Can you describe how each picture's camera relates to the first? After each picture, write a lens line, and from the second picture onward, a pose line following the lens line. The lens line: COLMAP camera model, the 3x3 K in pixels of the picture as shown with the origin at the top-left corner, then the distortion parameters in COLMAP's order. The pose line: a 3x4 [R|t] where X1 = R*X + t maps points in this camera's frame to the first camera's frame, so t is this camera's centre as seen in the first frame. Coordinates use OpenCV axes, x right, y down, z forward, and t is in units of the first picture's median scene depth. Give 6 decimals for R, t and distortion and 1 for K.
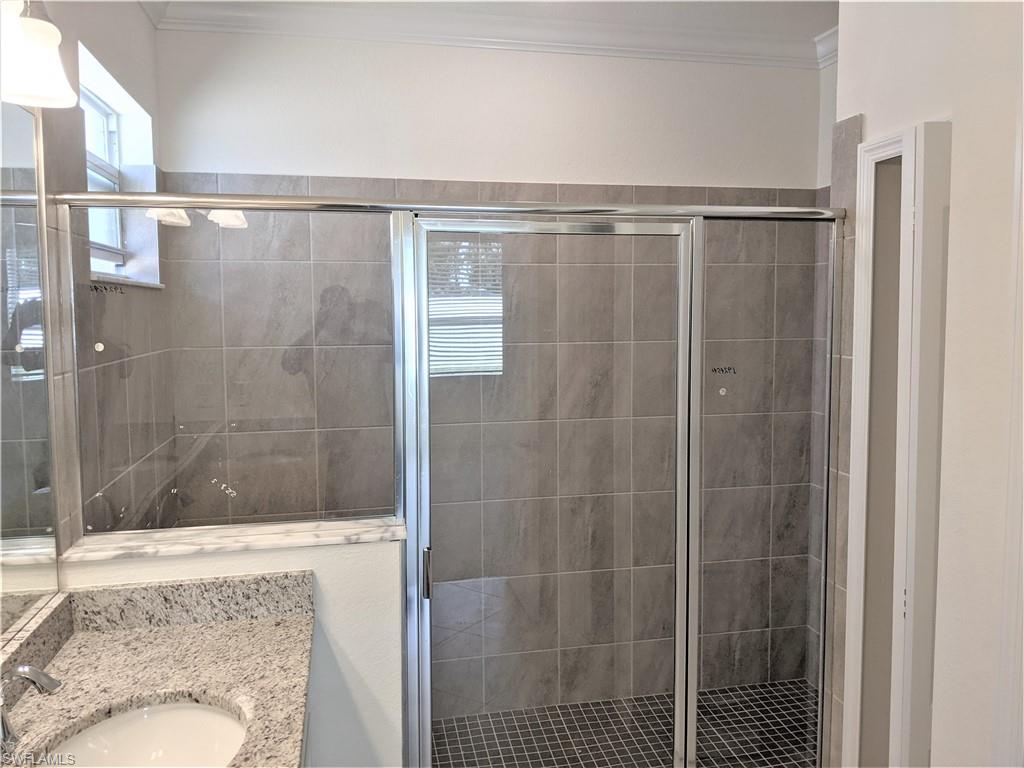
lens RADIAL K [[818.9, 0, 515.1], [0, 818.9, 369.3], [0, 0, 1]] dist [0.058522, -0.103237]
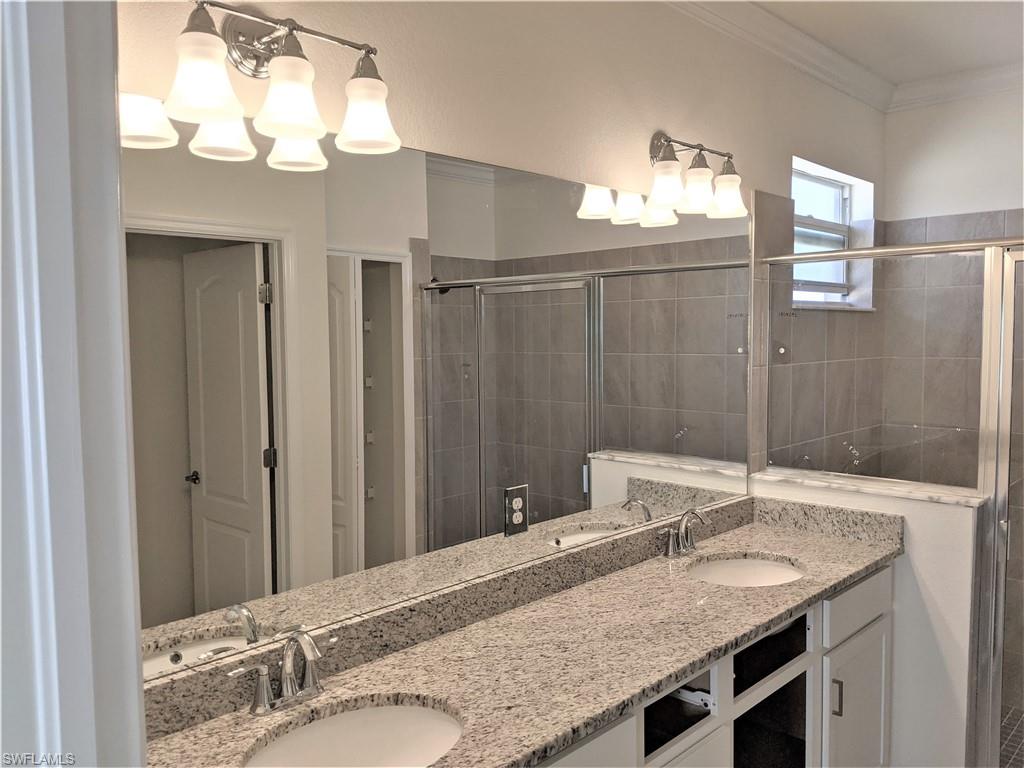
lens RADIAL K [[818.9, 0, 515.1], [0, 818.9, 369.3], [0, 0, 1]] dist [0.058522, -0.103237]
pose [[0.556742, 0.036366, -0.829889, 0.535029], [-0.054950, 0.998465, 0.006889, 0.026321], [0.828866, 0.041767, 0.557886, -0.320454]]
